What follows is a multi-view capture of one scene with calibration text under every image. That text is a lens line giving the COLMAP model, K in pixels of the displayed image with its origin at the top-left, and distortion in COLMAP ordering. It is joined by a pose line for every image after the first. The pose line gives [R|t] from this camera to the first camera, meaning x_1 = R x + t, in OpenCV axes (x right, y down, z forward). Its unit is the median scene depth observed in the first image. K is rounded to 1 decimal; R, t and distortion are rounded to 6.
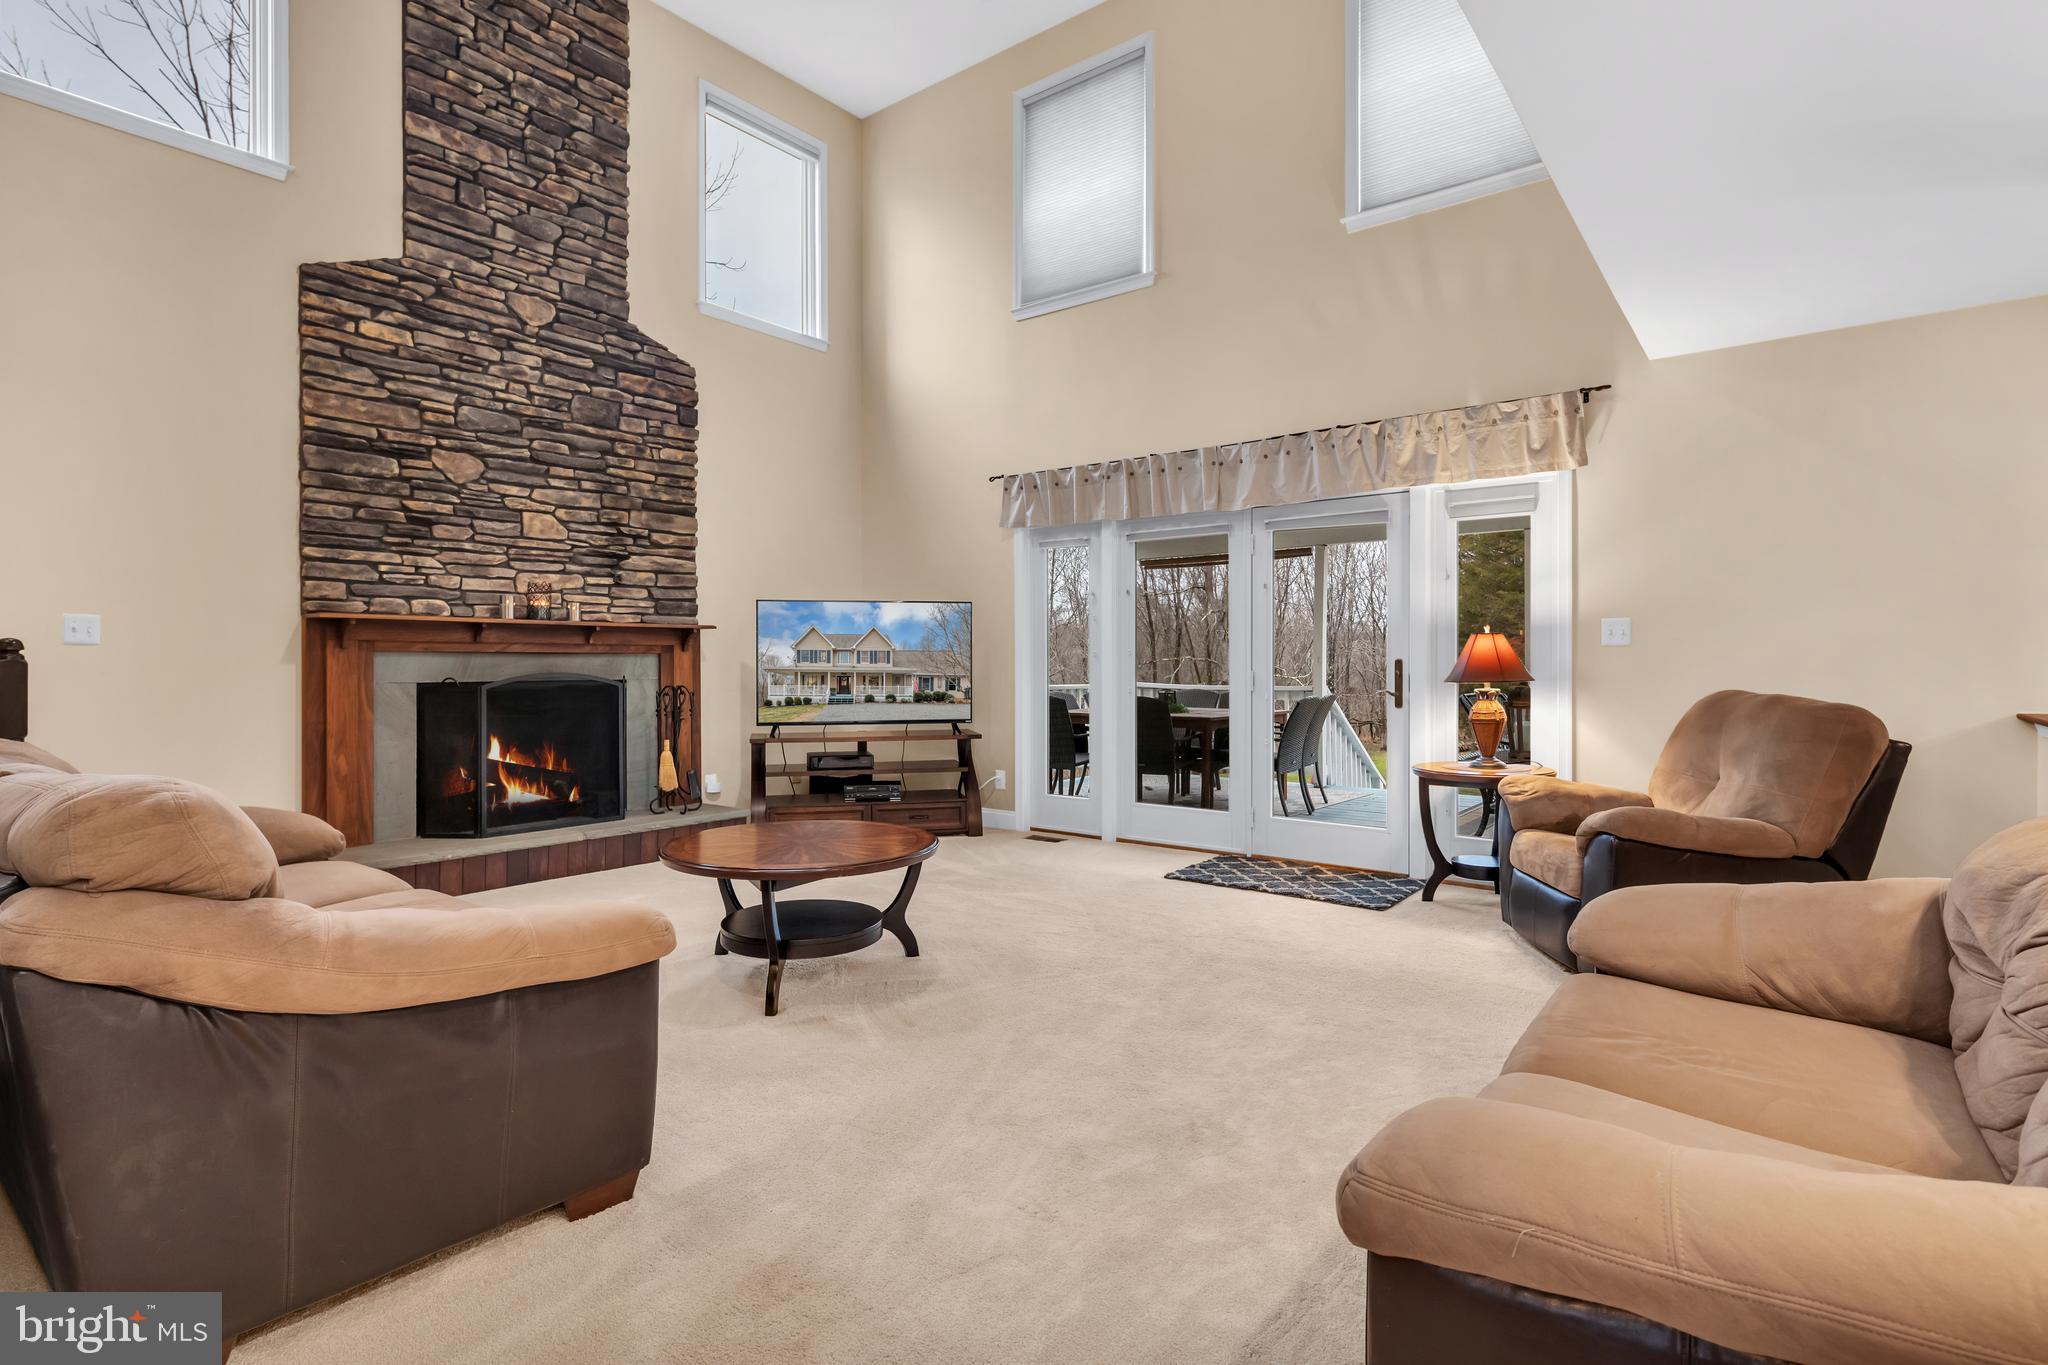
lens RADIAL K [[986.9, 0, 1028.2], [0, 986.9, 672.3], [0, 0, 1]] dist [0.003789, -0.006764]
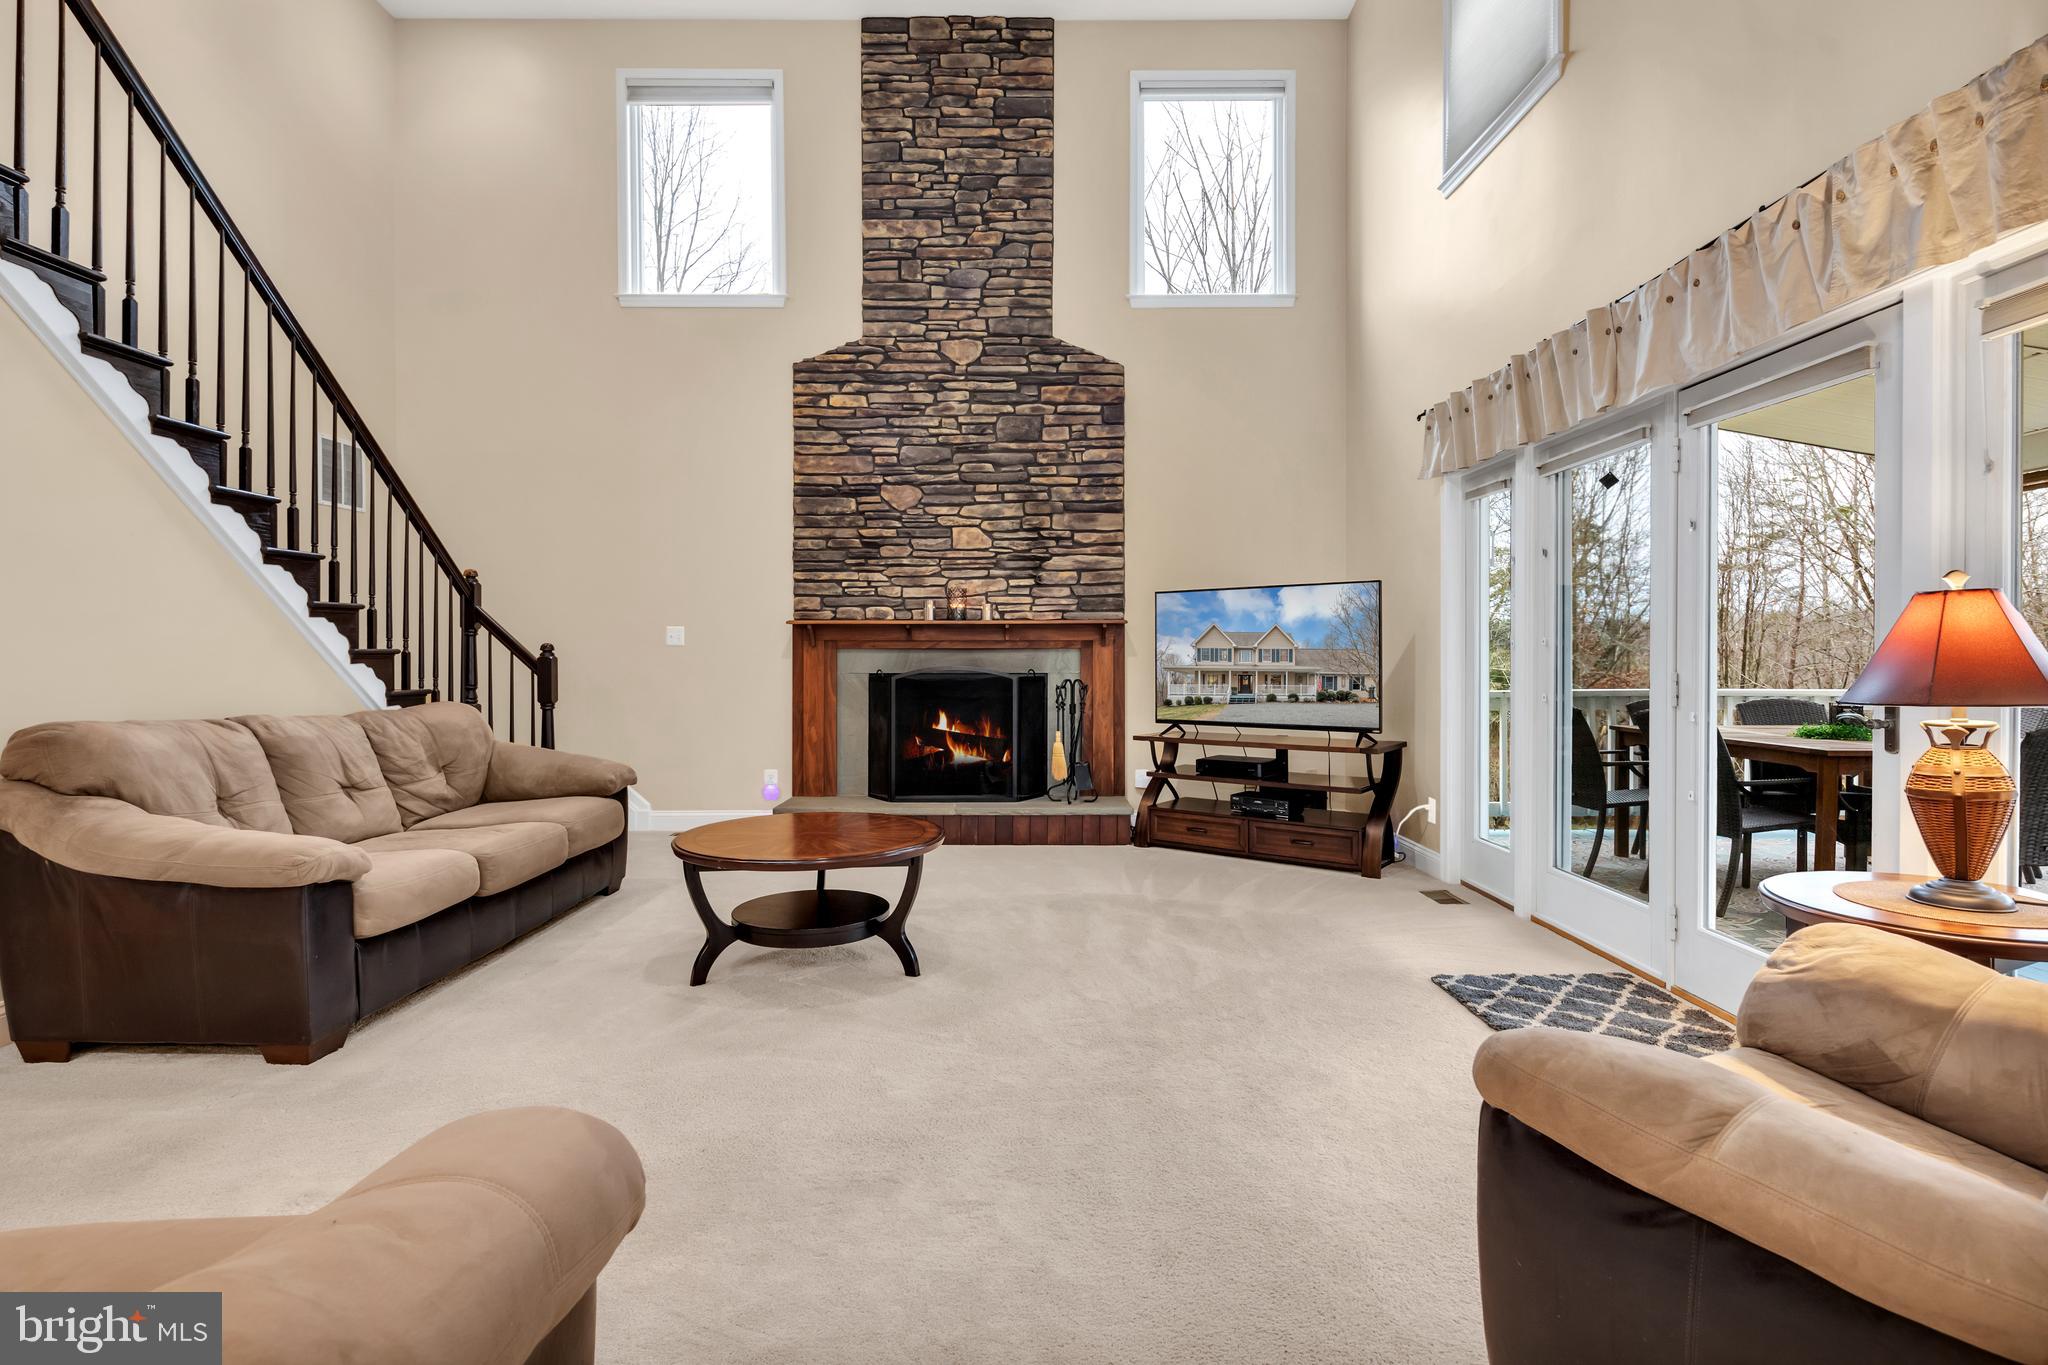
lens RADIAL K [[986.9, 0, 1028.2], [0, 986.9, 672.3], [0, 0, 1]] dist [0.003789, -0.006764]
pose [[0.622893, 0.011761, -0.782218, 0.454119], [-0.006281, 0.999930, 0.010032, -0.004467], [0.782282, -0.001336, 0.622923, 0.344572]]
